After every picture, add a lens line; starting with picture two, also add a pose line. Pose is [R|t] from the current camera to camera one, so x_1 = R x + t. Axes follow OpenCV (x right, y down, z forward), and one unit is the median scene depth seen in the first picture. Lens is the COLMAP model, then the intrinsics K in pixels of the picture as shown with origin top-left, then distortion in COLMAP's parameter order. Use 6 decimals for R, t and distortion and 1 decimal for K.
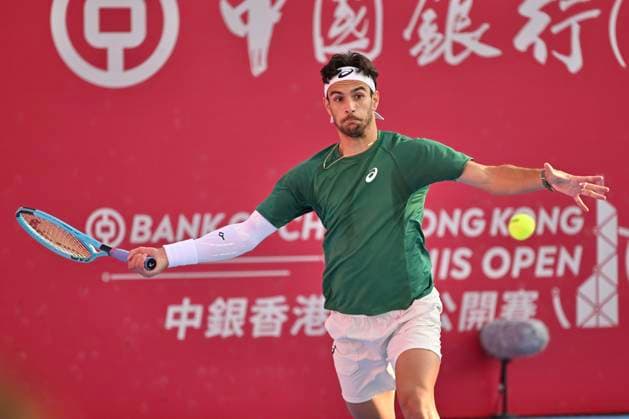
lens RADIAL K [[4334.6, 0, 314.5], [0, 4334.6, 209.5], [0, 0, 1]] dist [0.407660, -28.706289]
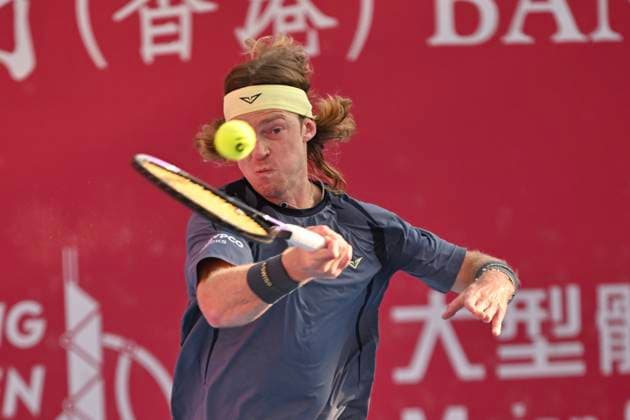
lens RADIAL K [[4341.5, 0, 315.0], [0, 4341.5, 210.0], [0, 0, 1]] dist [0.407660, -28.706289]
pose [[0.992078, -0.029727, 0.122053, 0.025972], [0.033559, 0.999003, -0.029456, 0.005778], [-0.121055, 0.033319, 0.992086, 0.395537]]
